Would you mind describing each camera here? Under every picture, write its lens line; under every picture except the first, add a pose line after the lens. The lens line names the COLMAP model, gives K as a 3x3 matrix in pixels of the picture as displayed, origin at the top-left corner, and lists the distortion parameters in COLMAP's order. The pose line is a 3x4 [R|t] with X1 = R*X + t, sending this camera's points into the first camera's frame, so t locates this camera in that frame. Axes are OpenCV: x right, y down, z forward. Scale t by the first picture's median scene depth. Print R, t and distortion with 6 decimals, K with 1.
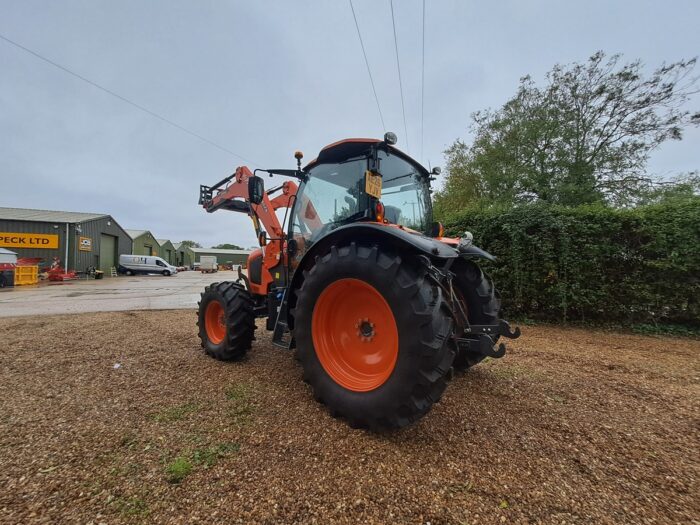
lens RADIAL K [[275.5, 0, 347.3], [0, 275.5, 263.7], [0, 0, 1]] dist [-0.003020, 0.000392]
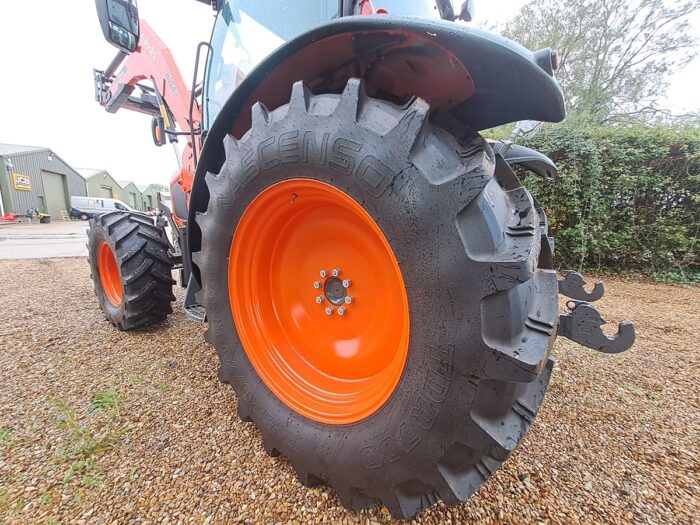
lens RADIAL K [[275.5, 0, 349.5], [0, 275.5, 260.0], [0, 0, 1]] dist [-0.003020, 0.000392]
pose [[0.997605, -0.002291, 0.069130, 0.026706], [-0.009805, 0.984675, 0.174125, 0.042506], [-0.068470, -0.174386, 0.982294, 0.231013]]
